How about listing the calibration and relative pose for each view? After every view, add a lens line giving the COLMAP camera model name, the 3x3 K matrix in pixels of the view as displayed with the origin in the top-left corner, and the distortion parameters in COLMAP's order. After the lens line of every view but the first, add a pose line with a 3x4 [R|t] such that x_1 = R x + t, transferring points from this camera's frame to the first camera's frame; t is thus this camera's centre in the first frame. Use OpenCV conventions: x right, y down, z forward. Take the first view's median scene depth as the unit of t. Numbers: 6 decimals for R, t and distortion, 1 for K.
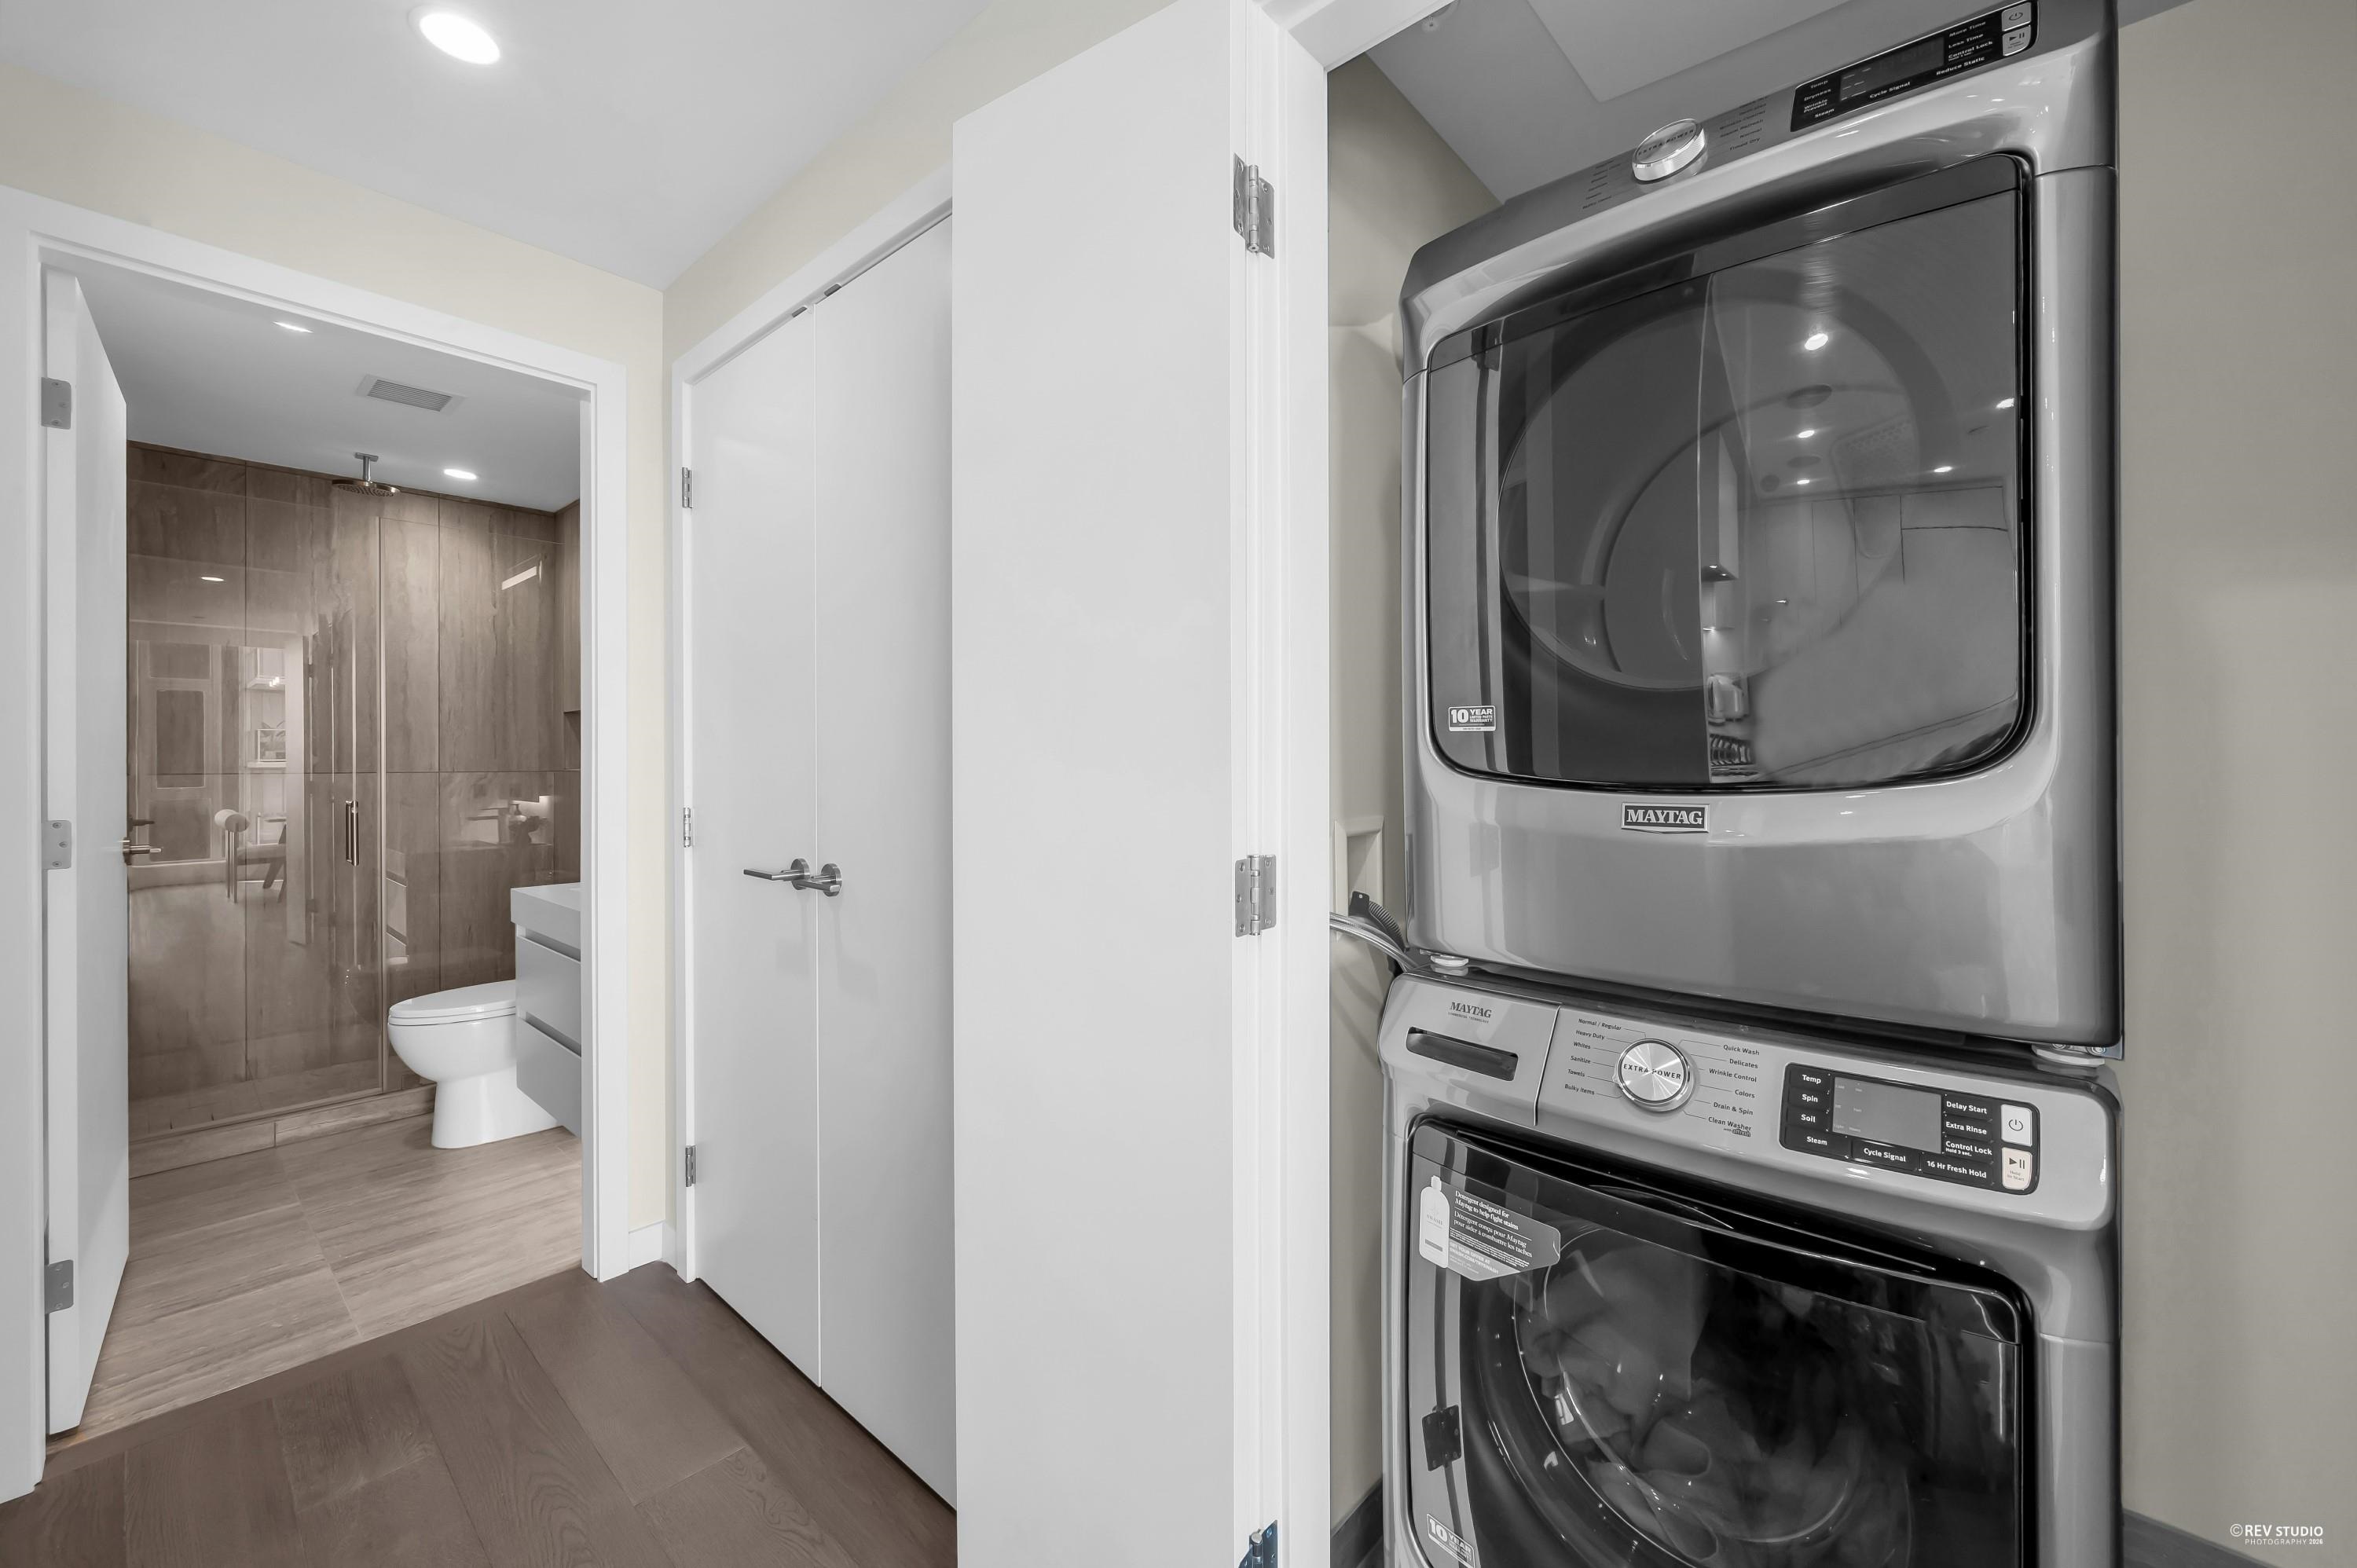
lens RADIAL K [[955.7, 0, 1188.8], [0, 955.7, 776.2], [0, 0, 1]] dist [-0.003514, 0.000831]
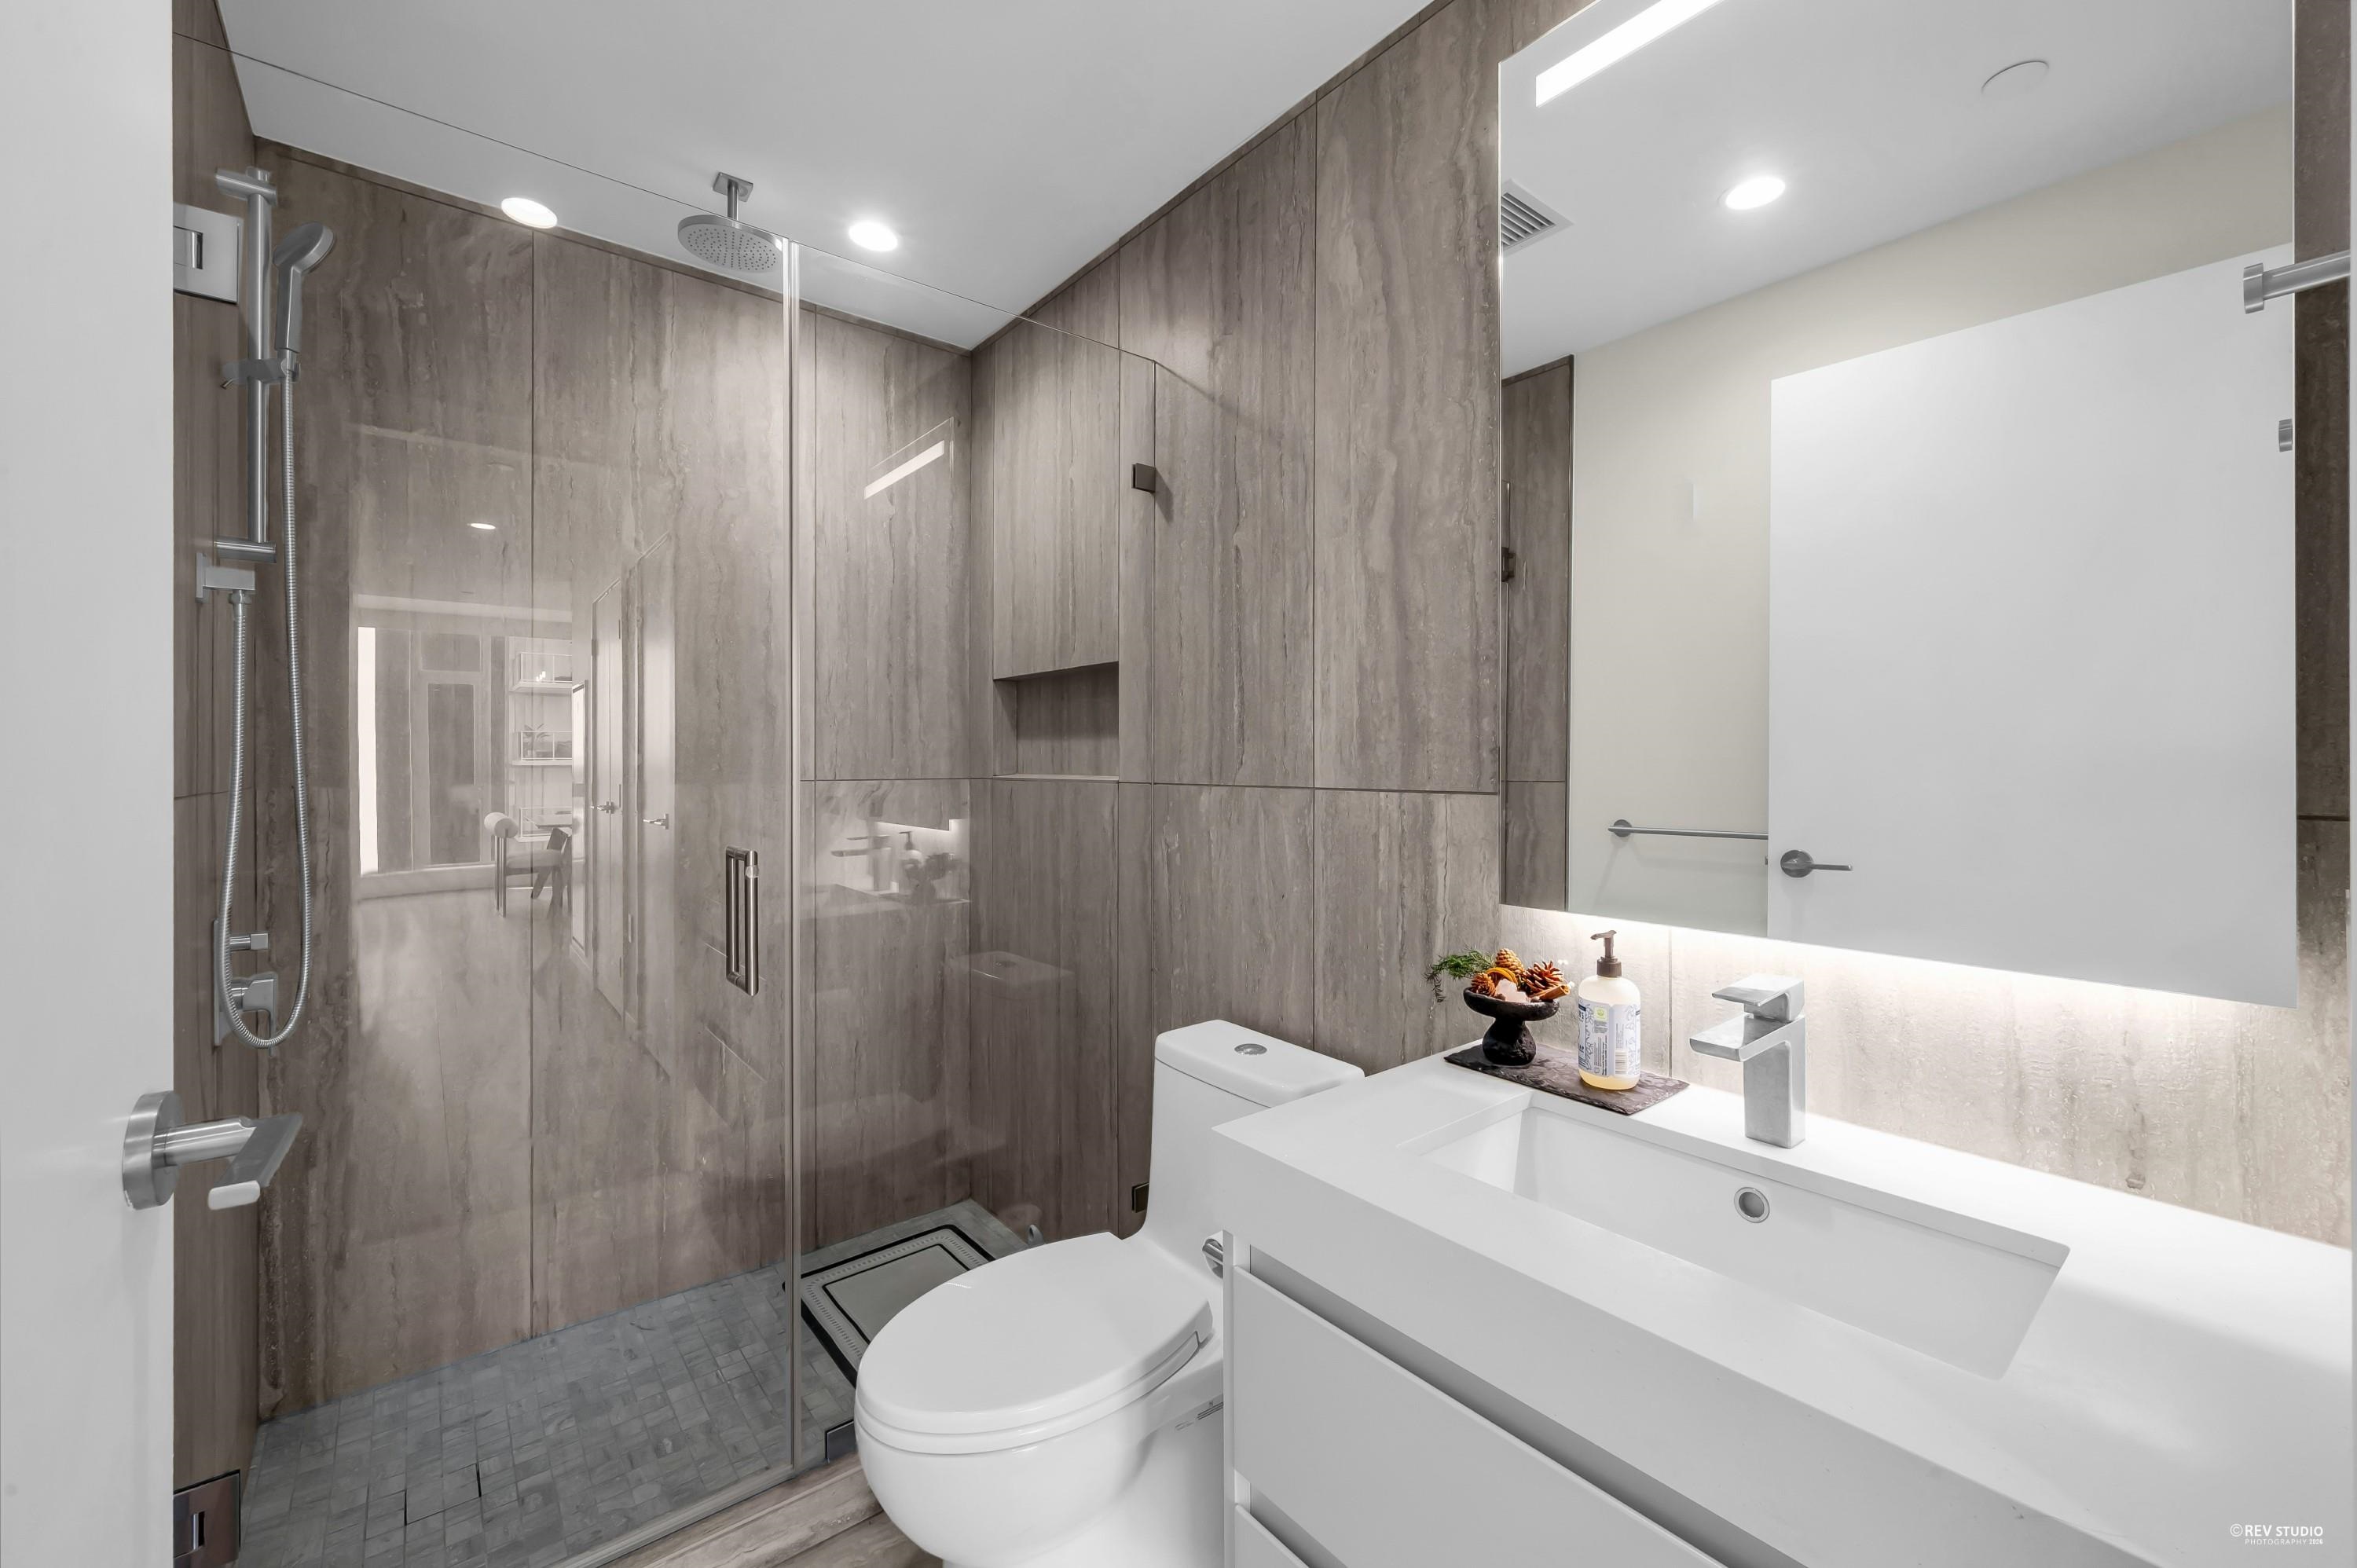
lens RADIAL K [[955.7, 0, 1169.7], [0, 955.7, 773.6], [0, 0, 1]] dist [-0.003514, 0.000831]
pose [[0.984856, 0.000774, -0.173370, -0.442332], [-0.001016, 0.999999, -0.001308, -0.007897], [0.173369, 0.001464, 0.984856, 0.433946]]
